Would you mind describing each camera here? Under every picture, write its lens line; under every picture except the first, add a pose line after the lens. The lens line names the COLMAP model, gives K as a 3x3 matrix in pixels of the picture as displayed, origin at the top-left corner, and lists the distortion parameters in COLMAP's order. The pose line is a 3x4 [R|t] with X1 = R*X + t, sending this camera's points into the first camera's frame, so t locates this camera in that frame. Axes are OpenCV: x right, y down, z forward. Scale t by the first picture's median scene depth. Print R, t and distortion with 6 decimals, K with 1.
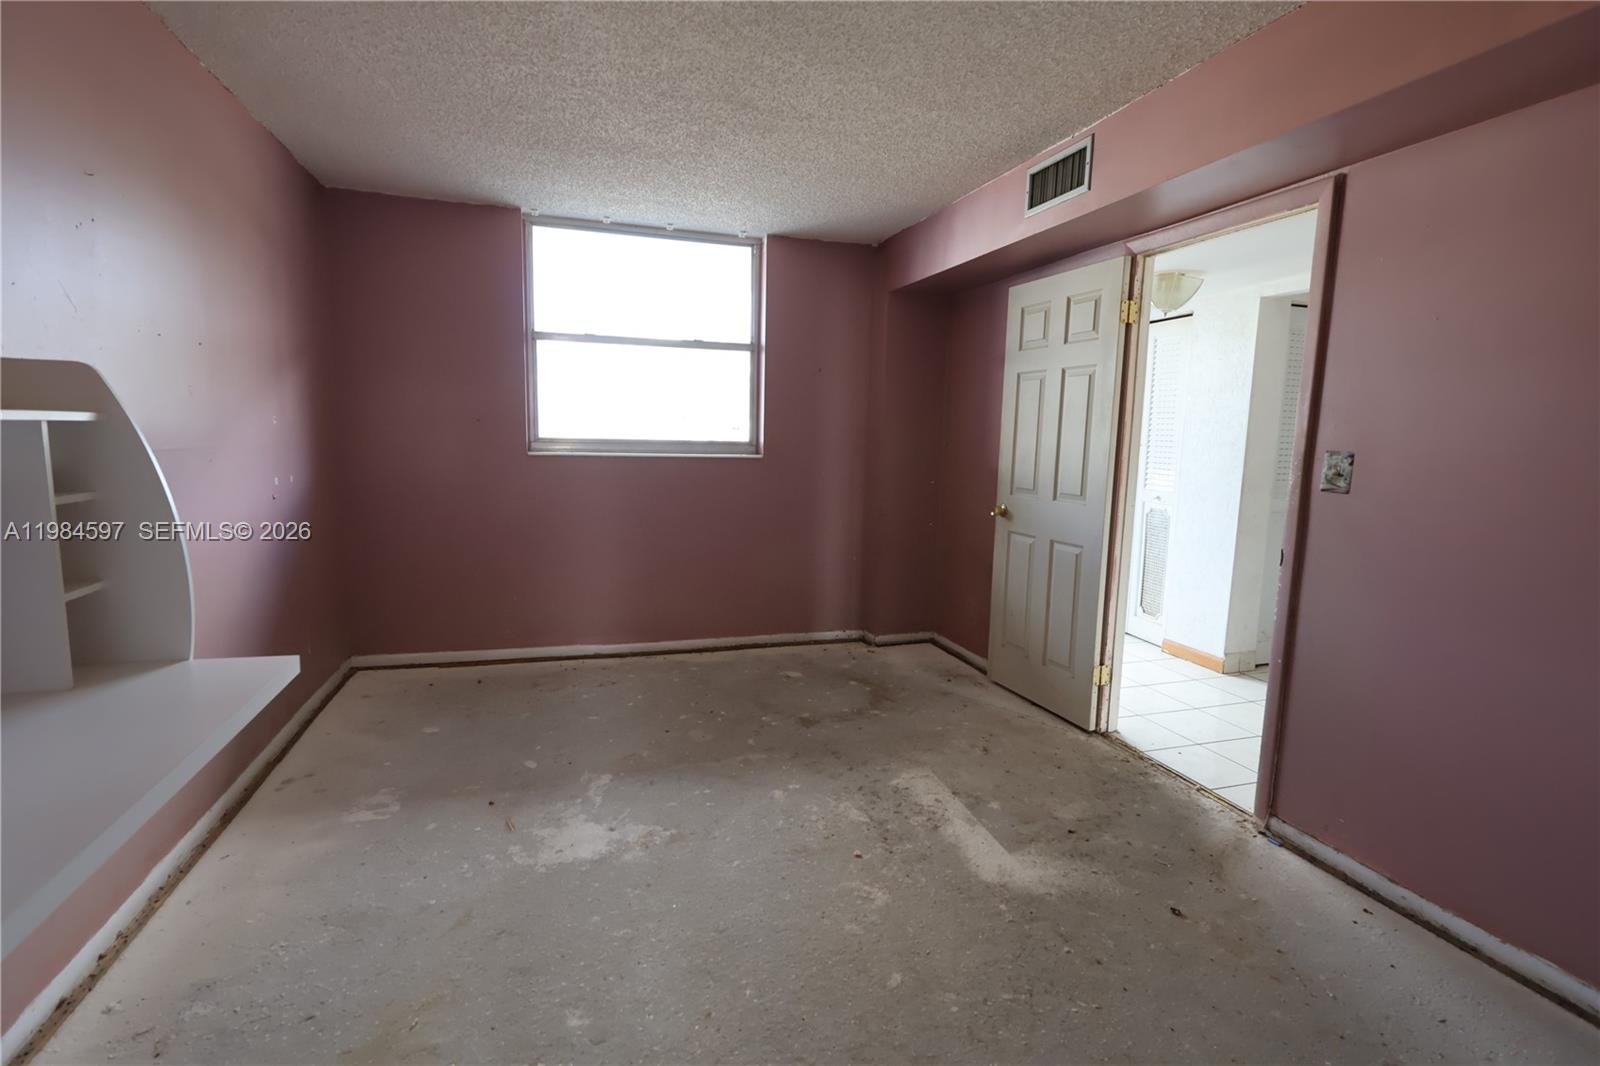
lens RADIAL K [[769.6, 0, 800.5], [0, 769.6, 533.3], [0, 0, 1]] dist [0.002231, 0.000833]
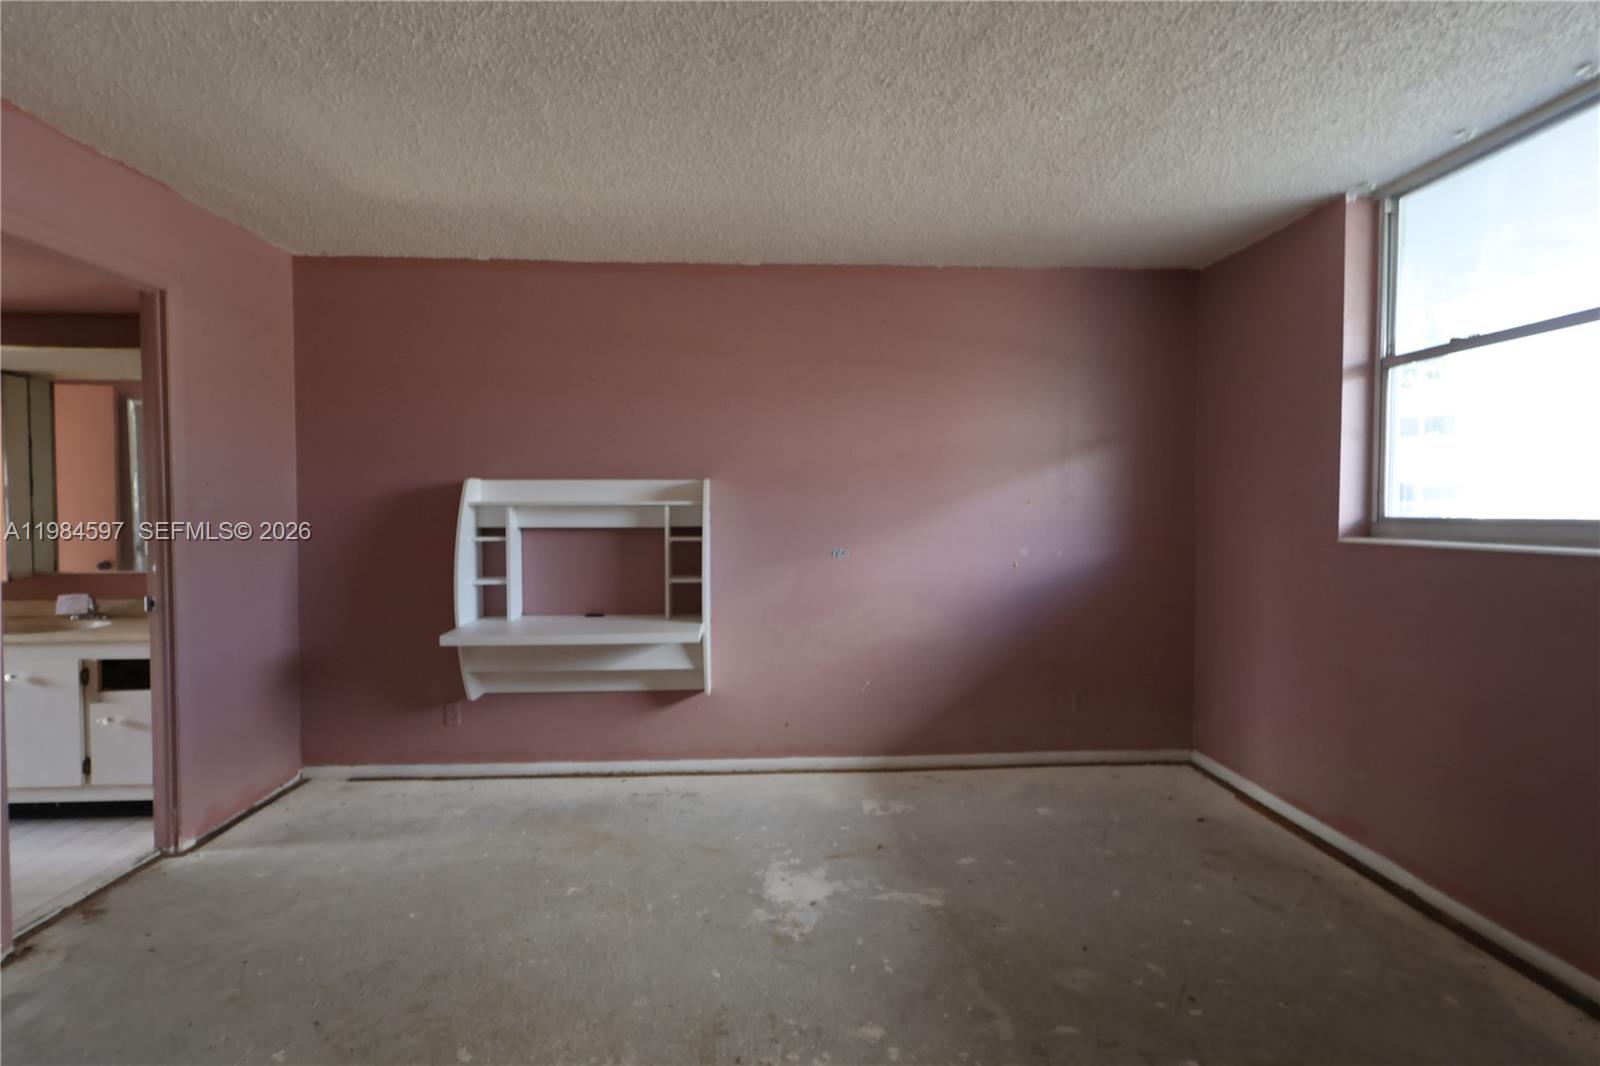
lens RADIAL K [[769.6, 0, 800.0], [0, 769.6, 528.6], [0, 0, 1]] dist [0.002231, 0.000833]
pose [[-0.273137, 0.002069, -0.961973, 0.651239], [-0.130291, 0.990704, 0.039125, -0.117227], [0.953111, 0.136023, -0.270329, 1.092863]]
